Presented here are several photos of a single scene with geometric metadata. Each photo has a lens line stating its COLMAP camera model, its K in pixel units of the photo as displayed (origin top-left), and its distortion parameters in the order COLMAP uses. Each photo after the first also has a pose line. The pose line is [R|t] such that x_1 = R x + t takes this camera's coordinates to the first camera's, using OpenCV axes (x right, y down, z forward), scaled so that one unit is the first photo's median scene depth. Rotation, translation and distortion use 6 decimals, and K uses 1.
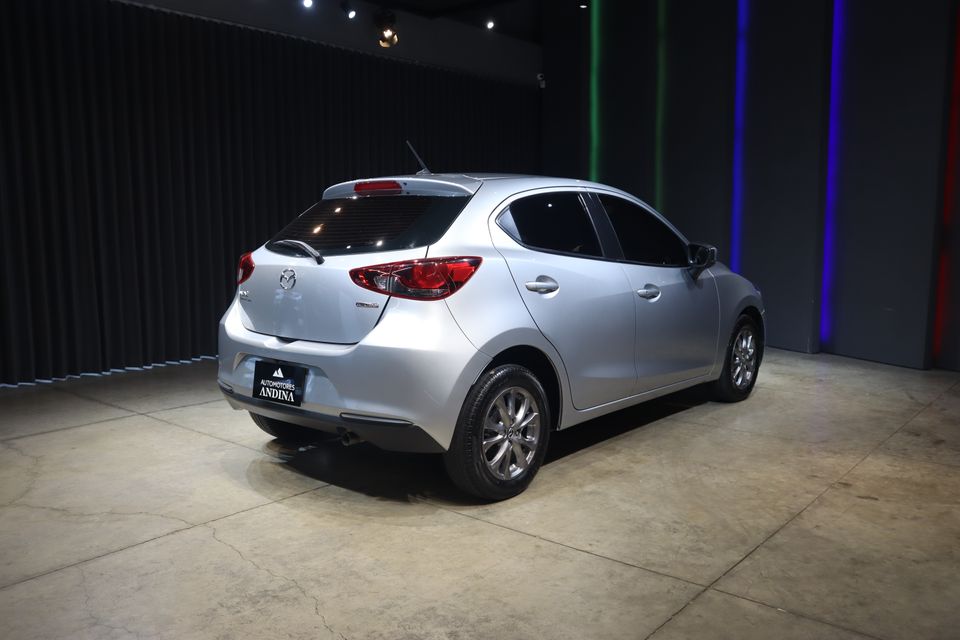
lens RADIAL K [[807.1, 0, 480.0], [0, 807.1, 320.0], [0, 0, 1]] dist [-0.076347, 0.096744]
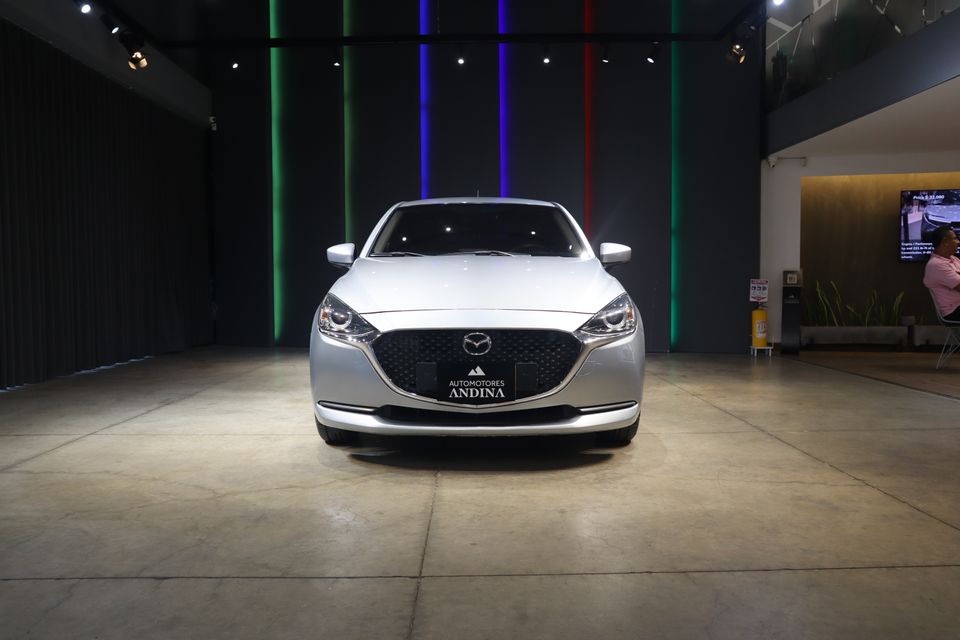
lens RADIAL K [[762.8, 0, 480.0], [0, 762.8, 320.0], [0, 0, 1]] dist [-0.091912, 0.096068]
pose [[0.757696, -0.036058, 0.651610, -0.938659], [0.083537, 0.995617, -0.042042, 0.092820], [-0.647239, 0.086289, 0.757388, 0.129597]]
